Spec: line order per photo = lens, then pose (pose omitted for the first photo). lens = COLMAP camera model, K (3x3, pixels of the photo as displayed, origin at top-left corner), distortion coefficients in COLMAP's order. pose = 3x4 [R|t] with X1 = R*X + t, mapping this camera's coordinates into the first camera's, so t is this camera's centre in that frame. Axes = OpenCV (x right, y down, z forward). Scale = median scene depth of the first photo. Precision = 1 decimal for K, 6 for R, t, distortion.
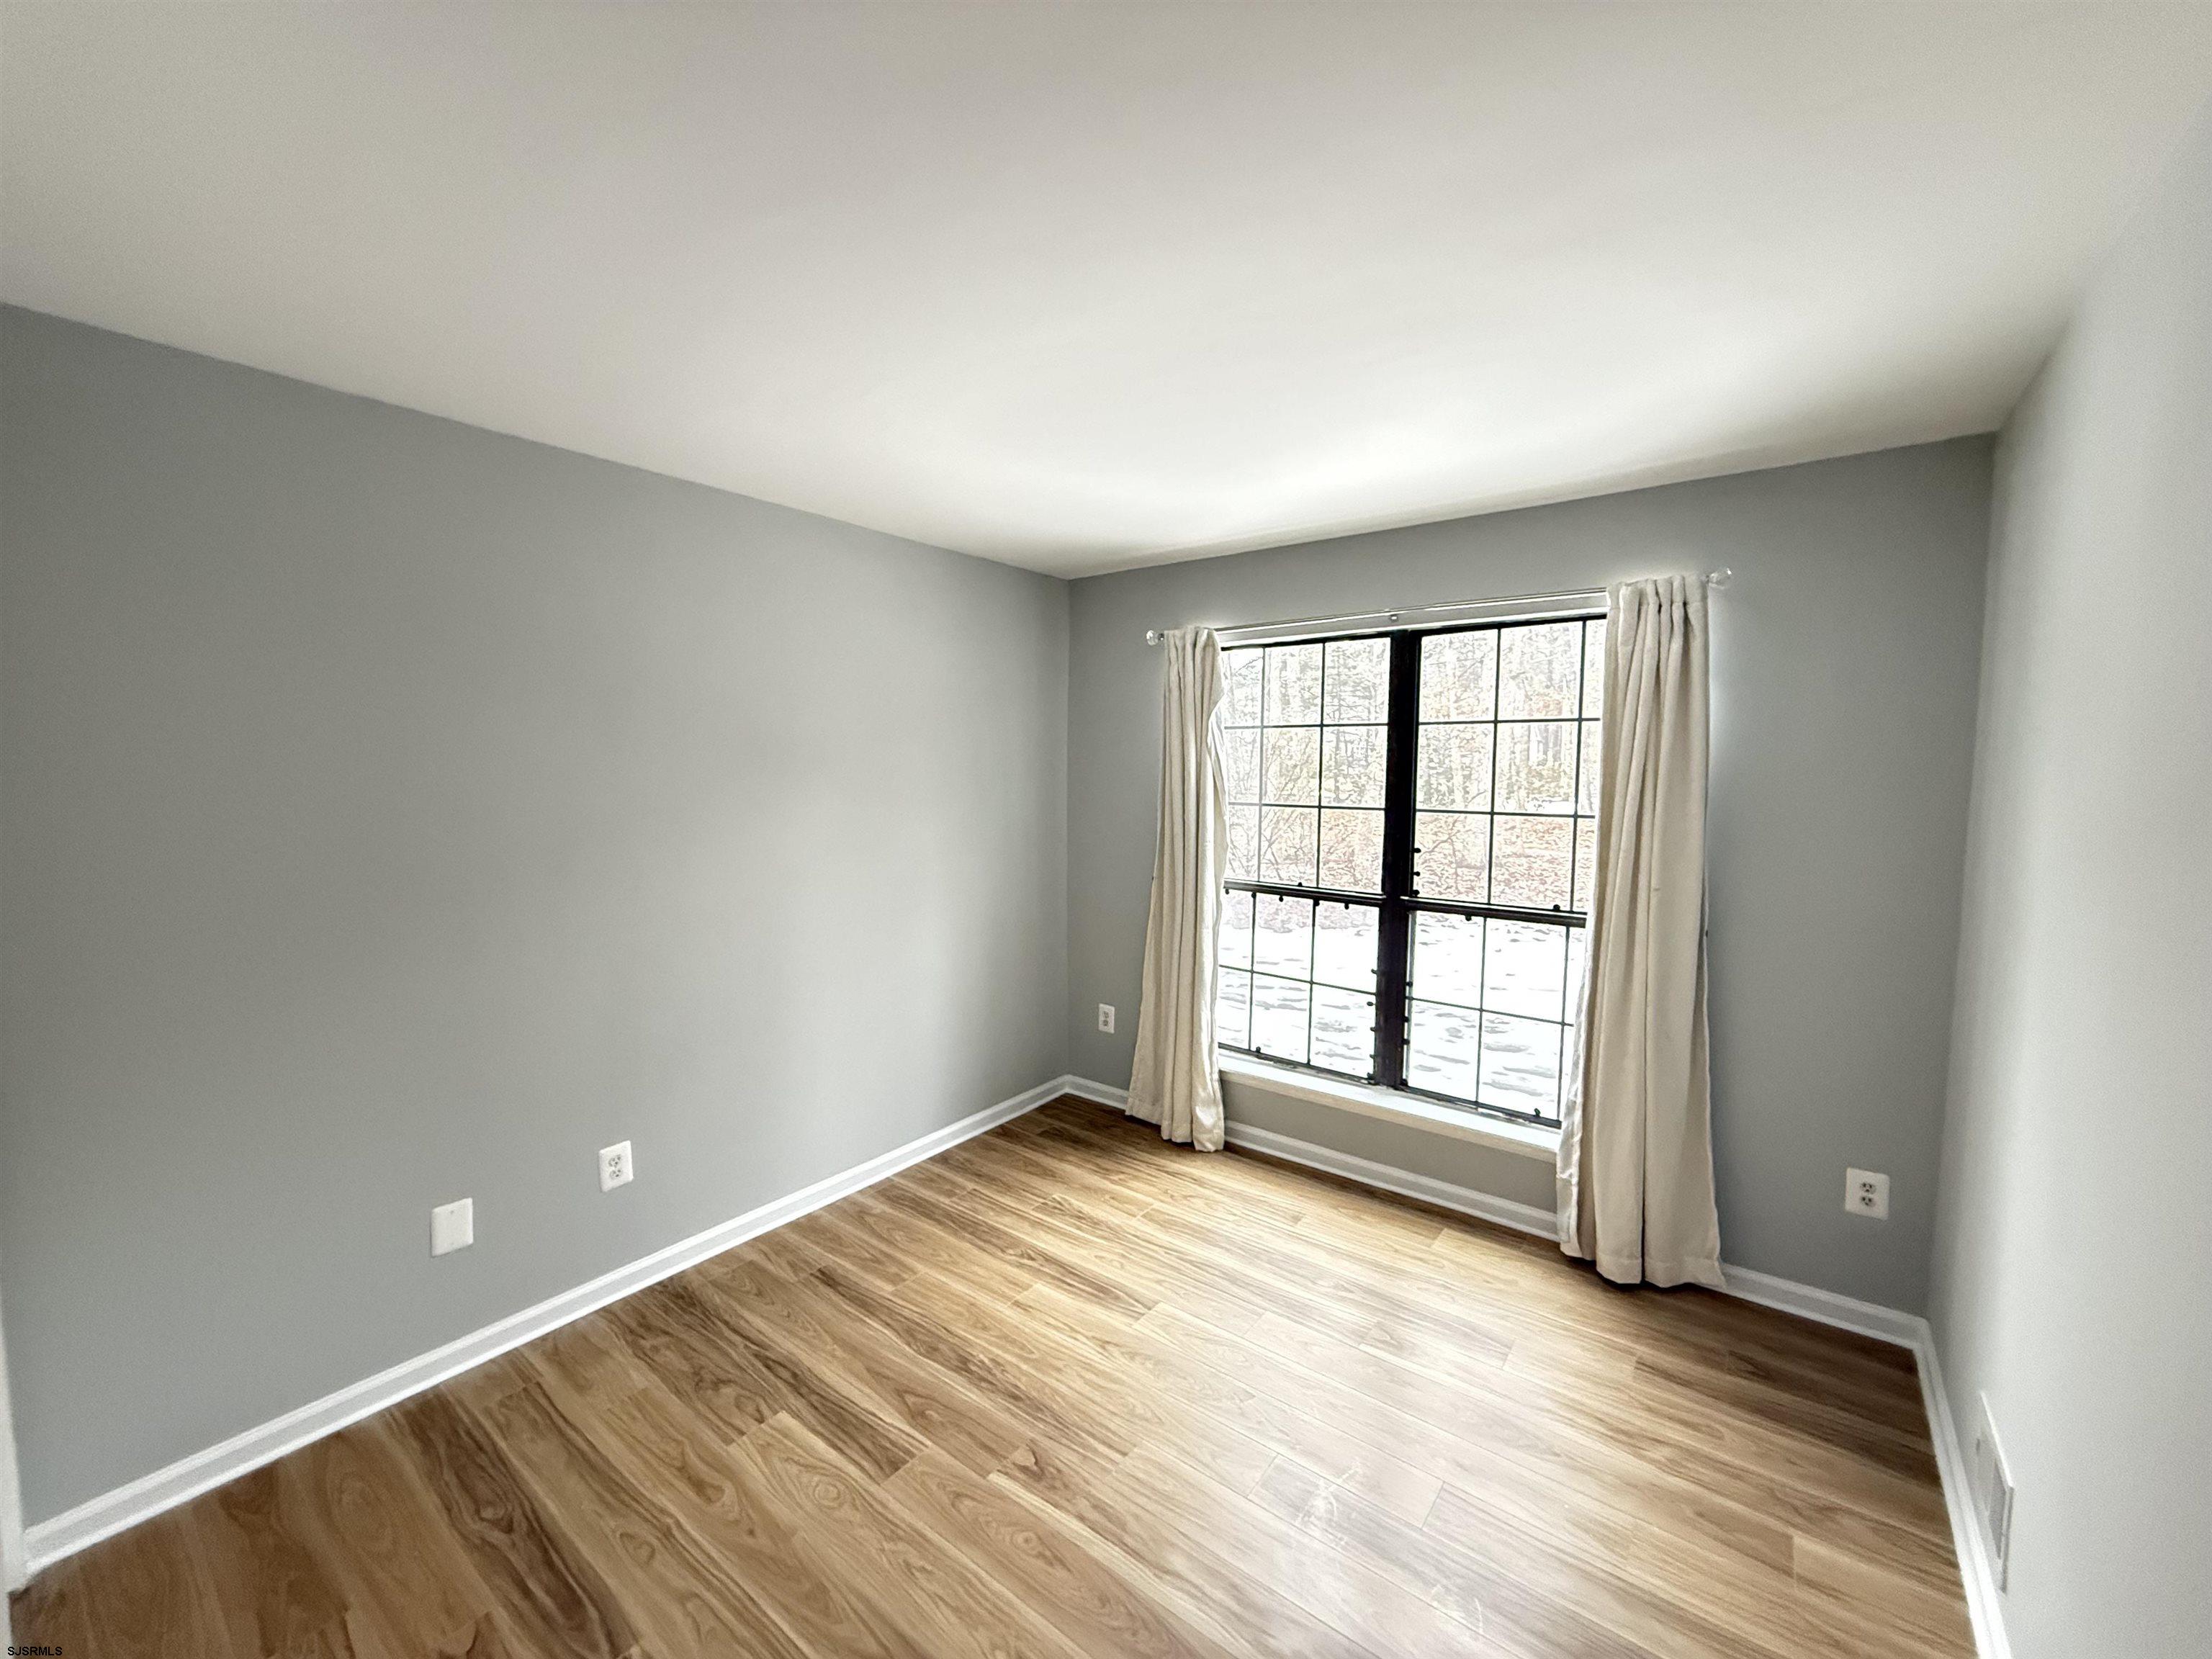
lens RADIAL K [[879.2, 0, 1105.4], [0, 879.2, 830.1], [0, 0, 1]] dist [-0.002117, 0.000570]
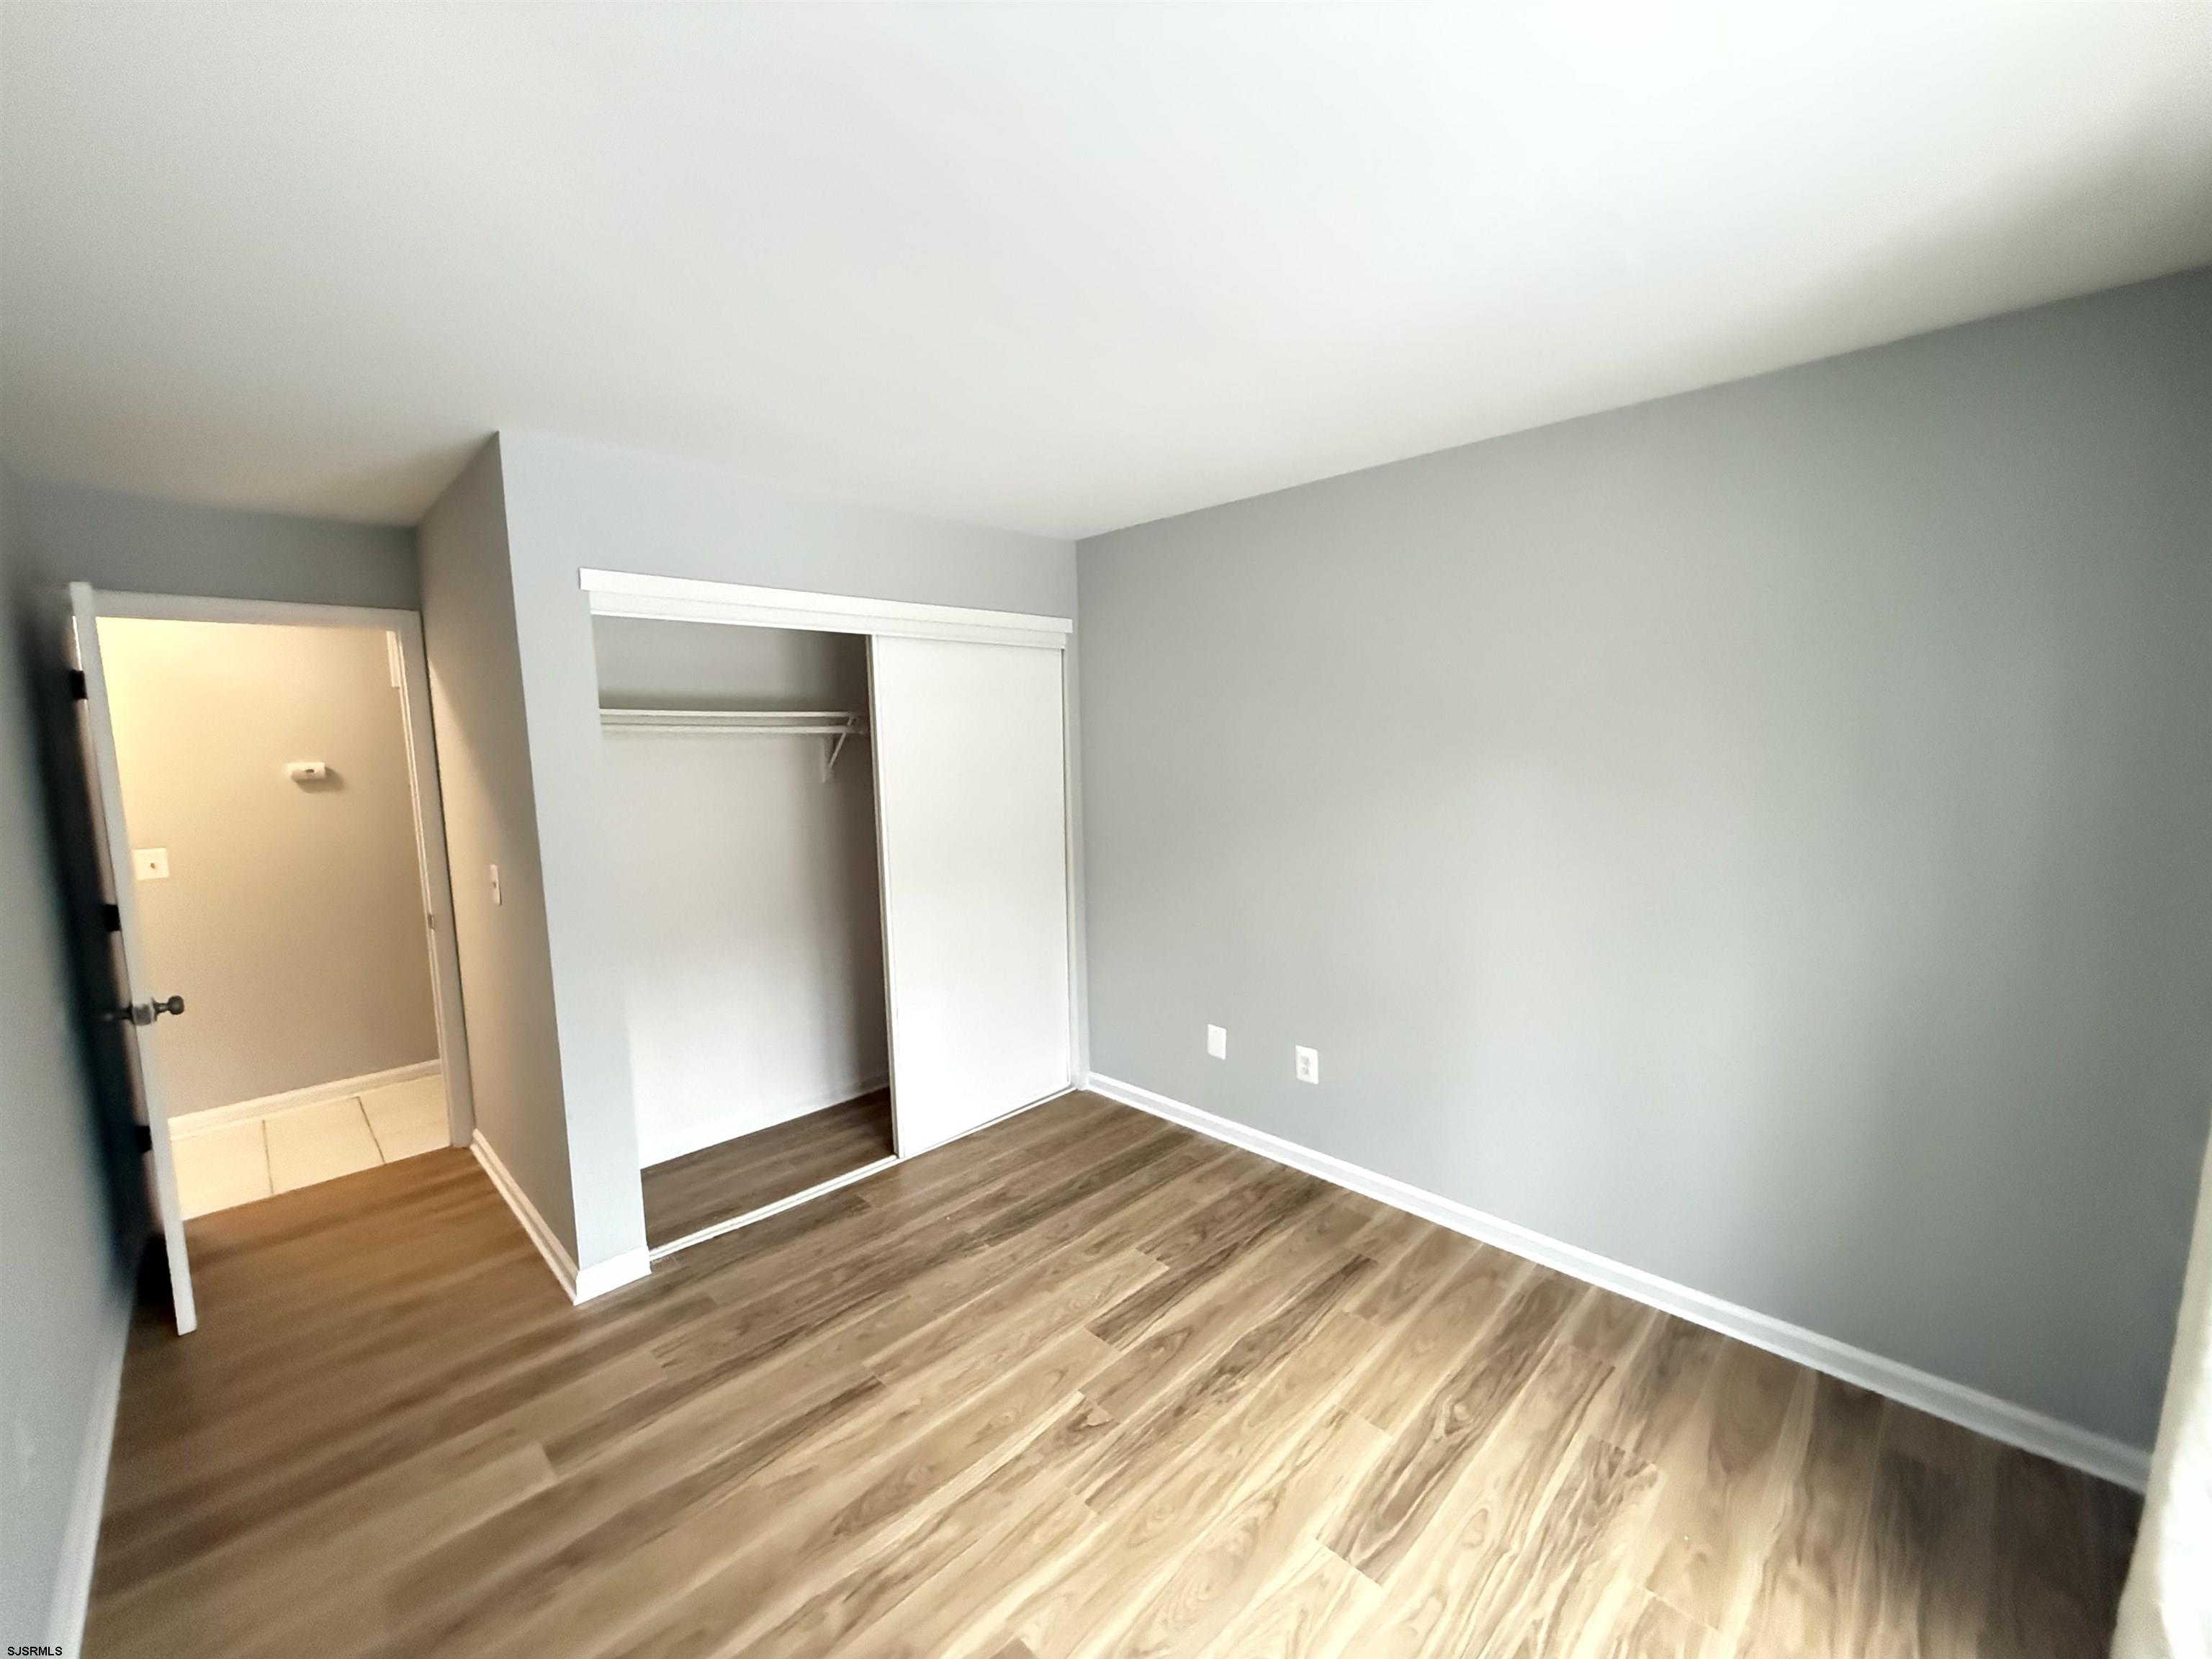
lens RADIAL K [[879.2, 0, 1101.9], [0, 879.2, 836.1], [0, 0, 1]] dist [-0.002117, 0.000570]
pose [[-0.130676, 0.108986, -0.985417, 0.726090], [-0.061231, 0.991155, 0.117741, -0.070959], [0.989532, 0.075724, -0.122847, 0.924967]]
